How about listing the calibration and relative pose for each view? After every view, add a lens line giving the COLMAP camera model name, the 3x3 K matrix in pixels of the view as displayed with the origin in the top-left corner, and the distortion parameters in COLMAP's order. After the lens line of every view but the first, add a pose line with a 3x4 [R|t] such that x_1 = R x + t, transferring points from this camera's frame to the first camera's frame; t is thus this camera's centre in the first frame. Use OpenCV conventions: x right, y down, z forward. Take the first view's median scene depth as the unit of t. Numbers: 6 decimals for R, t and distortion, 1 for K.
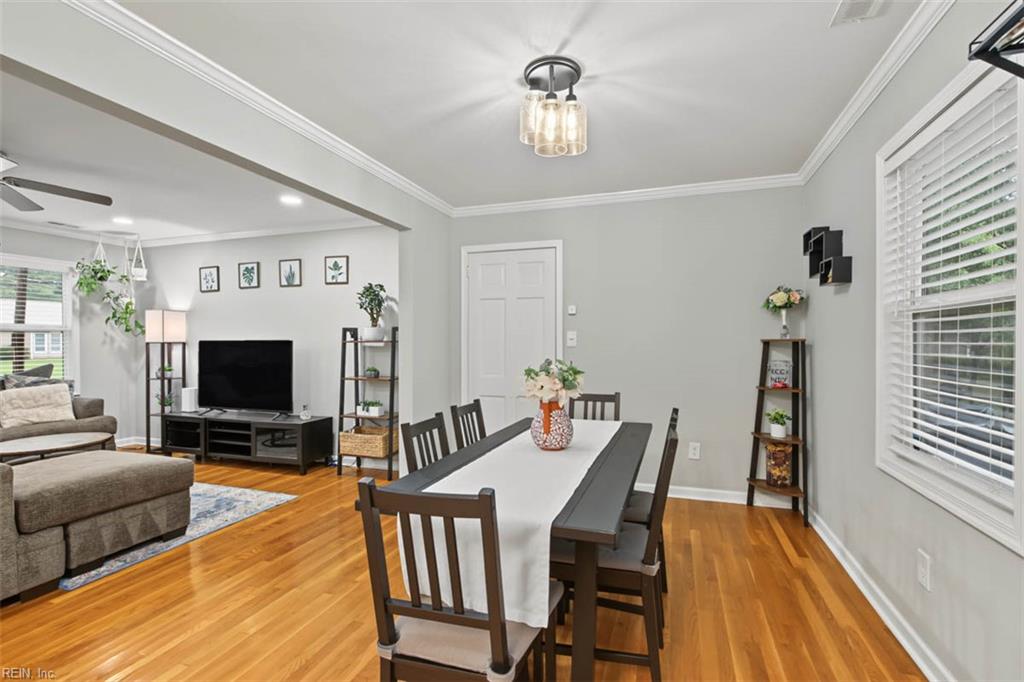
lens RADIAL K [[486.7, 0, 507.8], [0, 486.7, 342.6], [0, 0, 1]] dist [-0.008309, 0.000058]
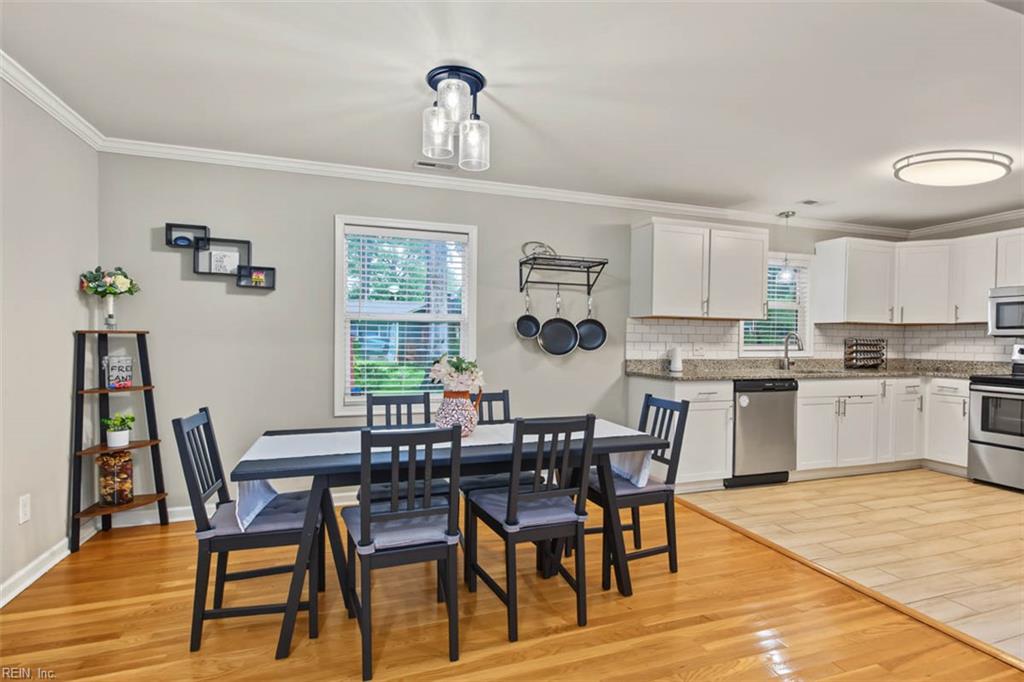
lens RADIAL K [[463.3, 0, 493.4], [0, 463.3, 347.7], [0, 0, 1]] dist [0.000689, 0.000117]
pose [[-0.573839, -0.015470, 0.818822, -0.377272], [-0.005905, 0.999874, 0.014752, 0.004912], [-0.818947, 0.003630, -0.573858, 0.727440]]
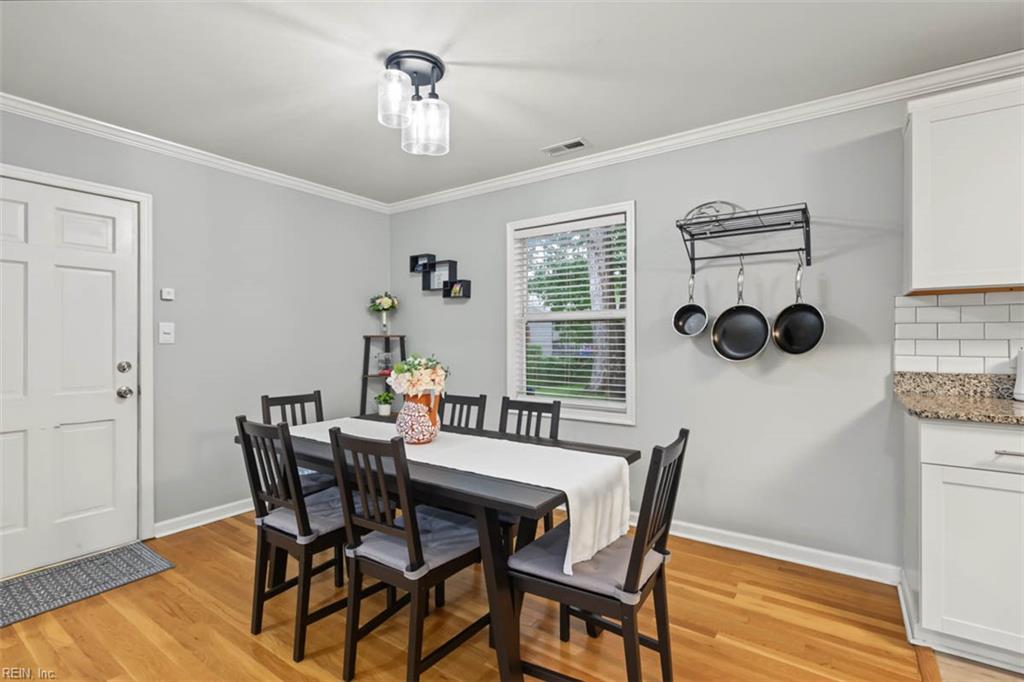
lens RADIAL K [[455.0, 0, 543.3], [0, 455.0, 338.5], [0, 0, 1]] dist [-0.001431, 0.000202]
pose [[0.252646, 0.001049, 0.967558, -0.360772], [0.003482, 0.999992, -0.001994, 0.003782], [-0.967552, 0.003873, 0.252641, 0.247958]]
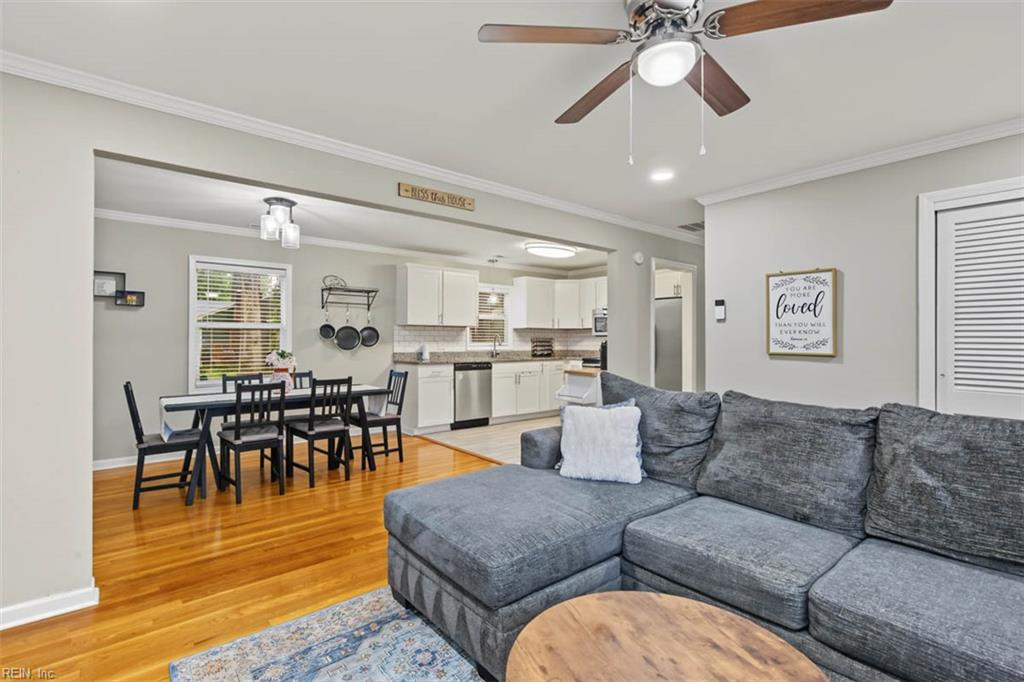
lens RADIAL K [[458.4, 0, 451.5], [0, 458.4, 335.1], [0, 0, 1]] dist [-0.018522, 0.000011]
pose [[-0.792697, 0.008598, 0.609555, -0.760543], [0.002240, 0.999935, -0.011191, 0.002877], [-0.609611, -0.007506, -0.792665, 0.981908]]
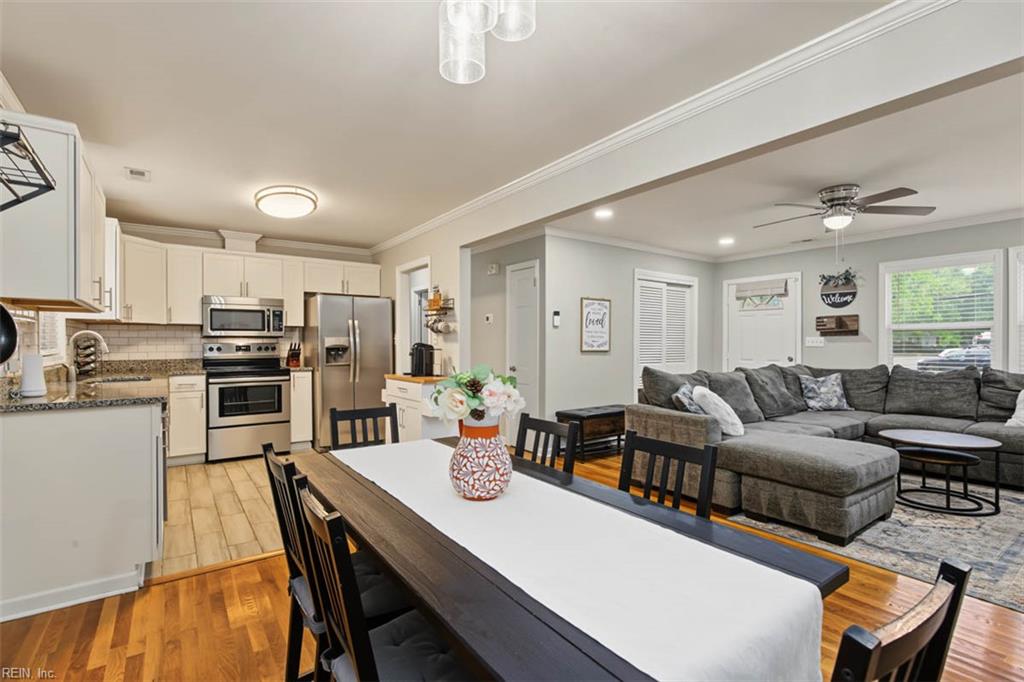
lens RADIAL K [[498.8, 0, 536.6], [0, 498.8, 348.8], [0, 0, 1]] dist [0.000548, -0.000247]
pose [[-0.567832, 0.013338, -0.823036, 0.286869], [0.002382, 0.999891, 0.014560, 0.002714], [0.823141, 0.006307, -0.567802, 0.688576]]
